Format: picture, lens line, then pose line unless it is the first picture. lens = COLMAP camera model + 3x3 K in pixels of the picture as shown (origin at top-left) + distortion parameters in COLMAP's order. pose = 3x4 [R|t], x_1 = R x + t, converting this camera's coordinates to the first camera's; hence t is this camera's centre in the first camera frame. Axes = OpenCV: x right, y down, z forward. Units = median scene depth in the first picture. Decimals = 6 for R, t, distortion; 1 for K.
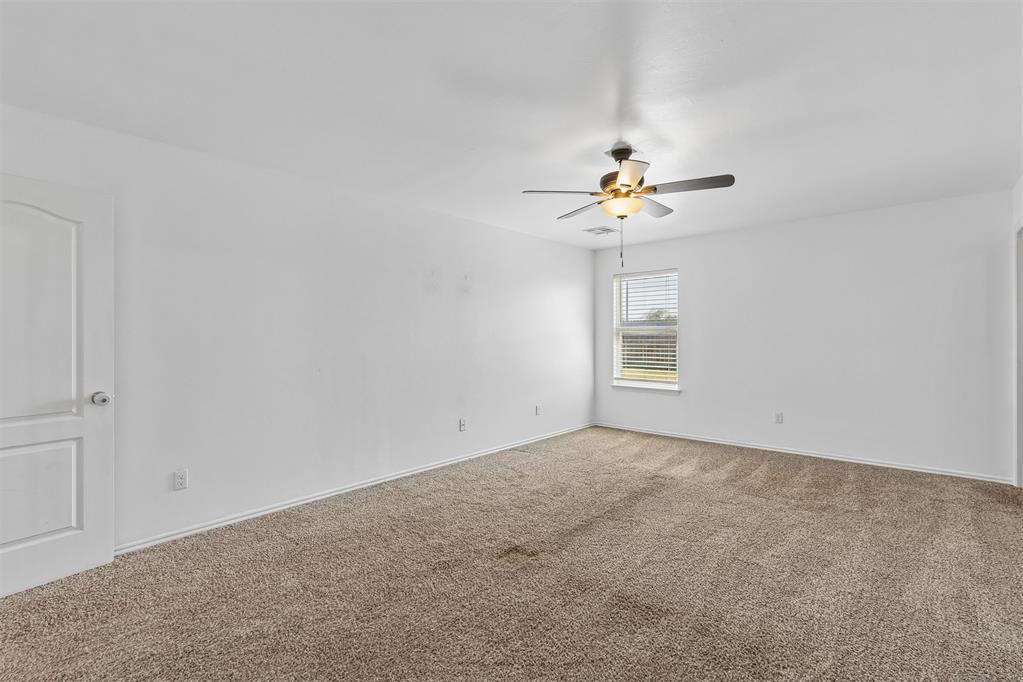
lens RADIAL K [[469.1, 0, 511.5], [0, 469.1, 341.0], [0, 0, 1]] dist [0.026419, 0.000154]
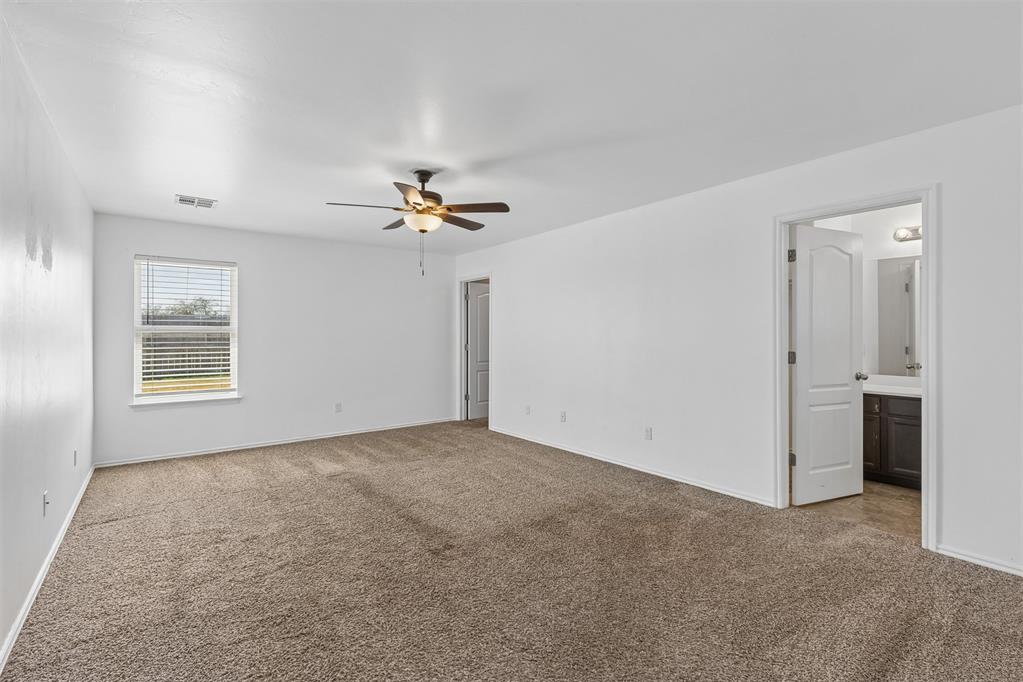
lens RADIAL K [[469.1, 0, 511.5], [0, 469.1, 341.0], [0, 0, 1]] dist [0.026419, 0.000154]
pose [[0.195295, -0.009273, 0.980701, -0.437804], [0.013367, 0.999888, 0.006792, -0.003075], [-0.980654, 0.011782, 0.195397, 0.304231]]
